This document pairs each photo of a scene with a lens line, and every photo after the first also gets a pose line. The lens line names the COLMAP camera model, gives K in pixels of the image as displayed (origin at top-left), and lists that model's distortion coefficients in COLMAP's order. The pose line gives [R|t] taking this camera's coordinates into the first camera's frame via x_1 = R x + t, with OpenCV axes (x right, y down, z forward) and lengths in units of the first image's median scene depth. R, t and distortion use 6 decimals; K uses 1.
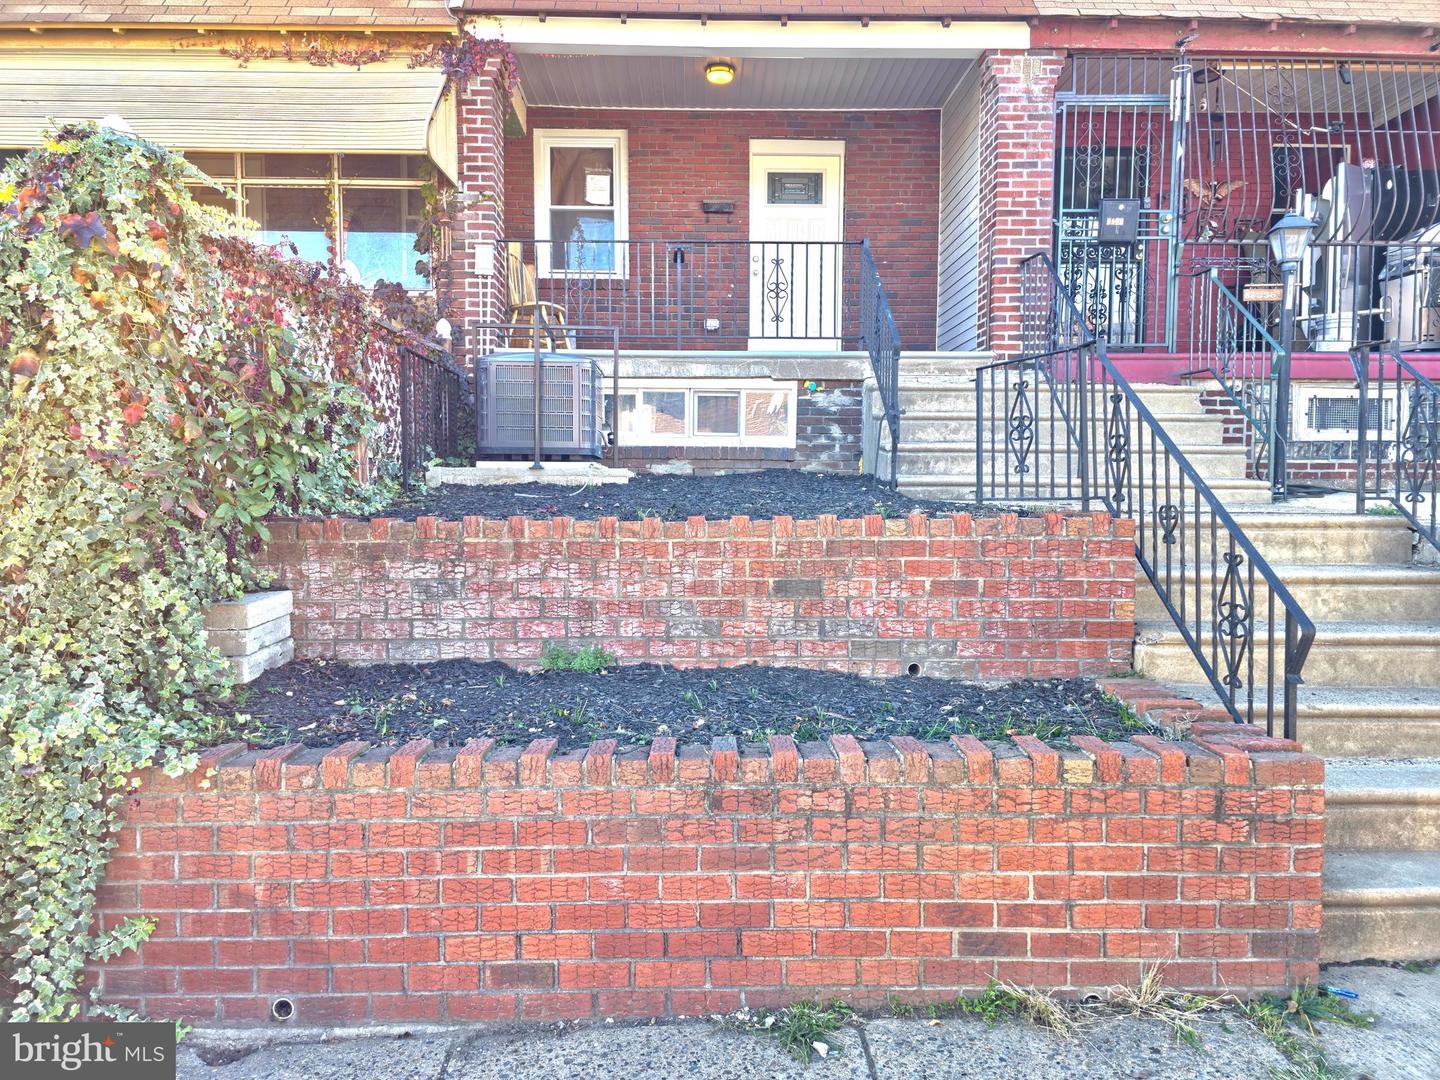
lens RADIAL K [[965.8, 0, 713.1], [0, 965.8, 547.8], [0, 0, 1]] dist [0.036629, -0.001673]
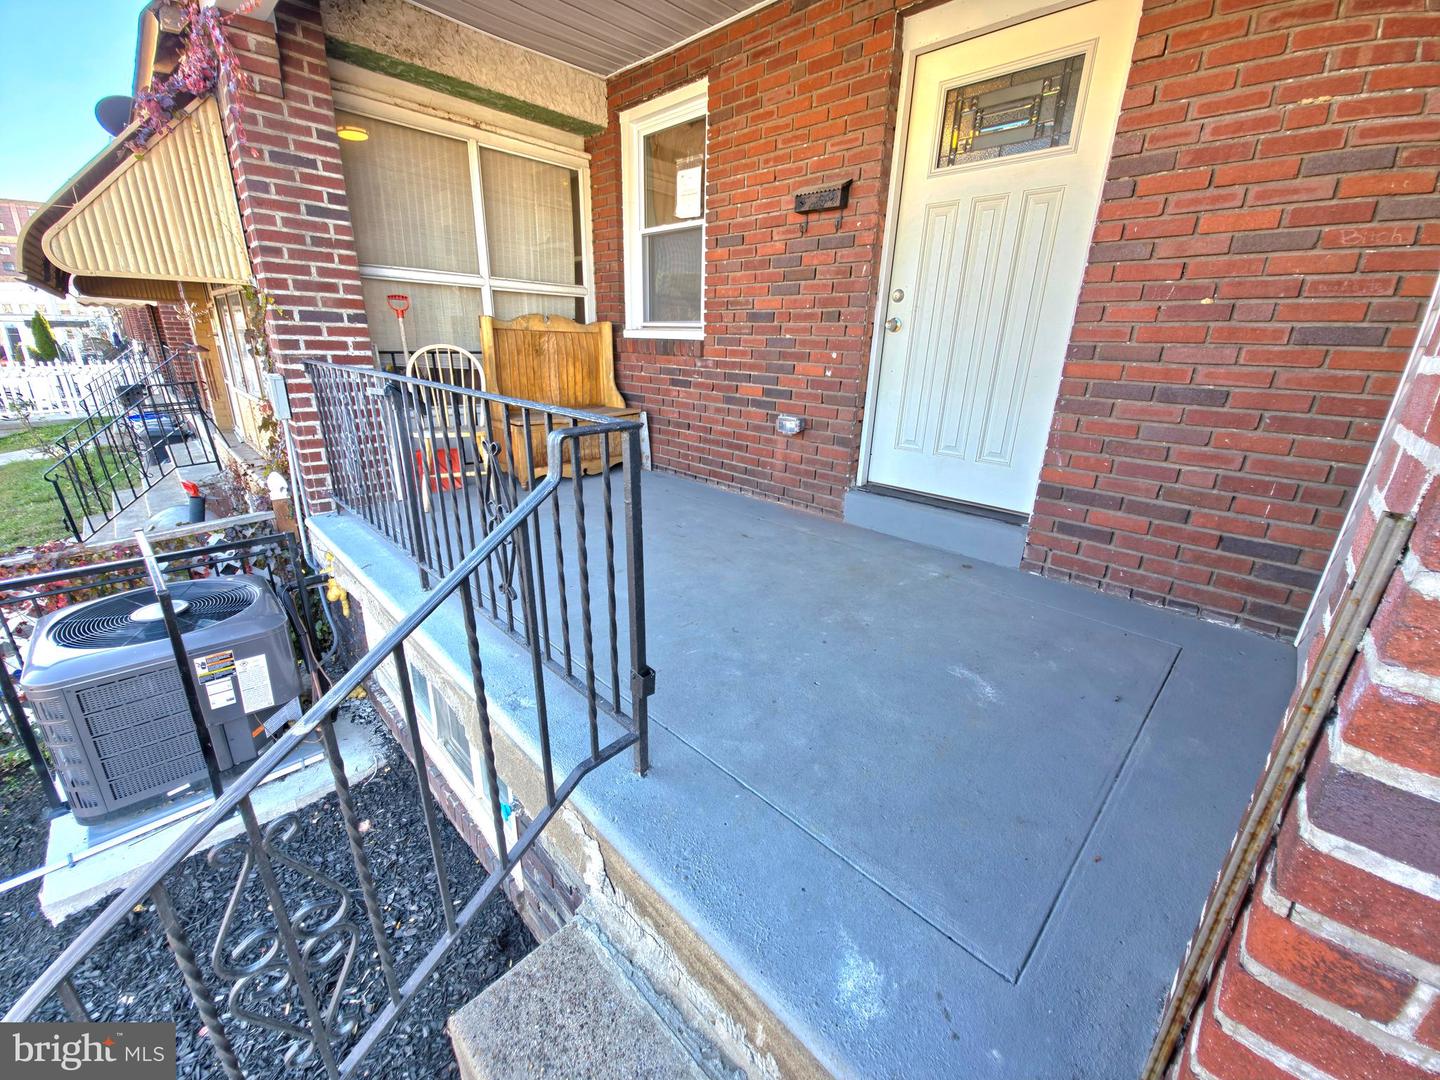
lens RADIAL K [[577.3, 0, 714.5], [0, 577.3, 535.5], [0, 0, 1]] dist [-0.002772, -0.000874]
pose [[0.688308, 0.249580, -0.681133, 0.284111], [-0.047372, 0.952412, 0.301111, -0.349002], [0.723870, -0.174991, 0.667376, 0.933213]]
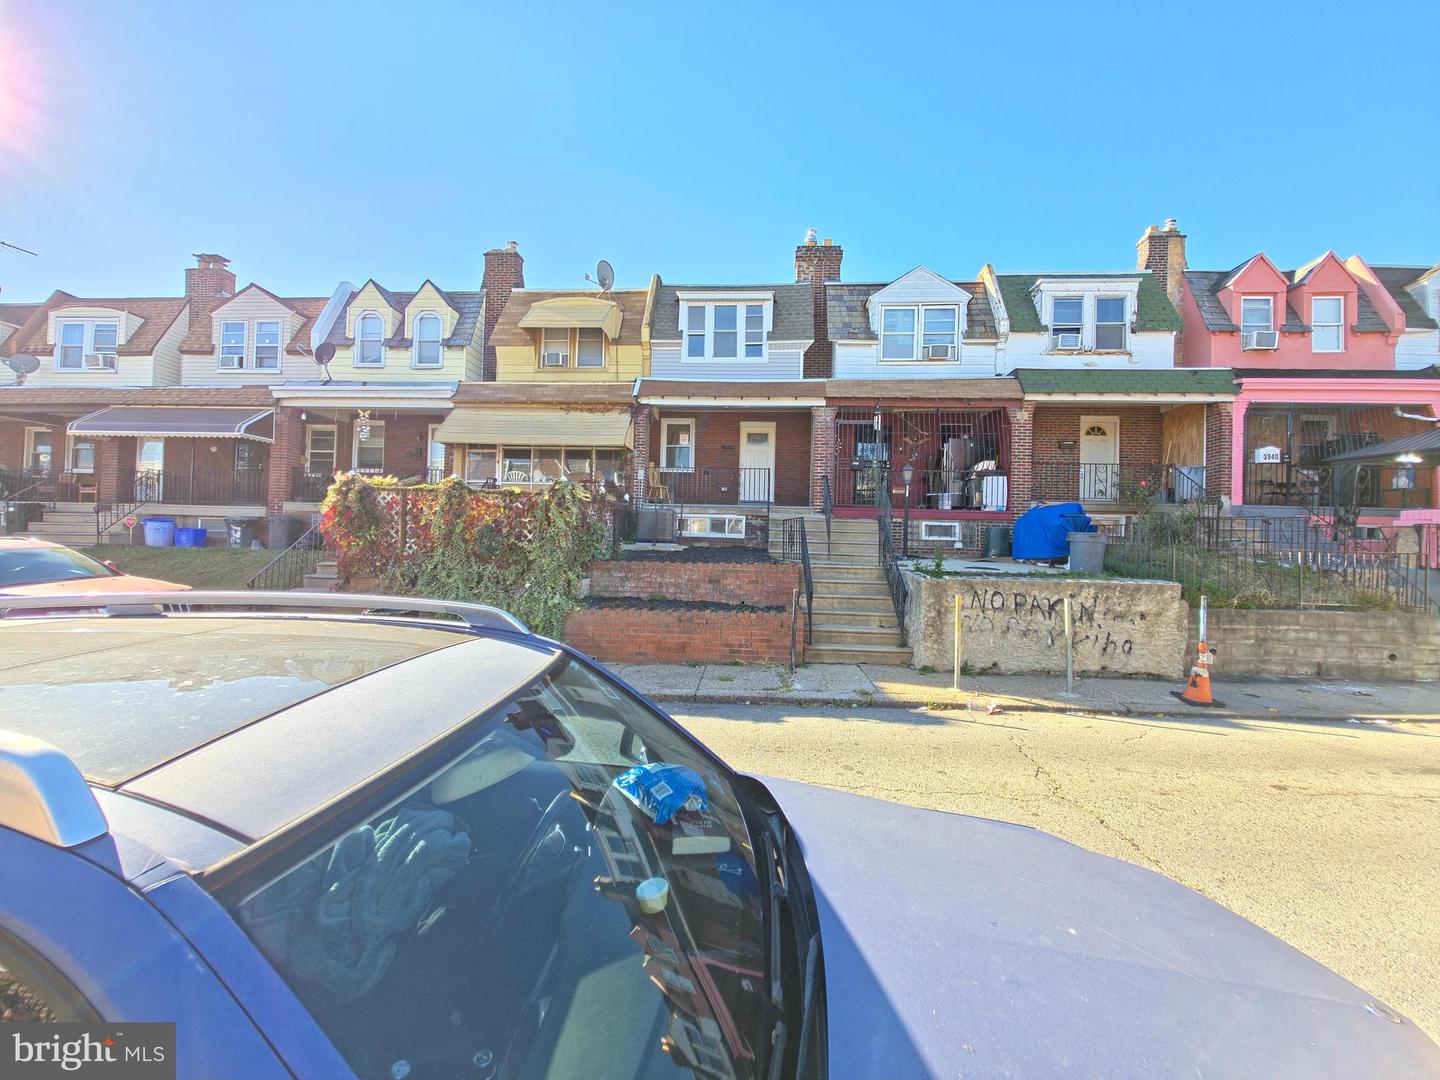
lens RADIAL K [[577.3, 0, 728.5], [0, 577.3, 543.3], [0, 0, 1]] dist [-0.002772, -0.000874]
pose [[0.996451, 0.021011, -0.081508, 0.185031], [-0.025838, 0.997946, -0.058623, 0.013445], [0.080109, 0.060521, 0.994947, -0.744804]]
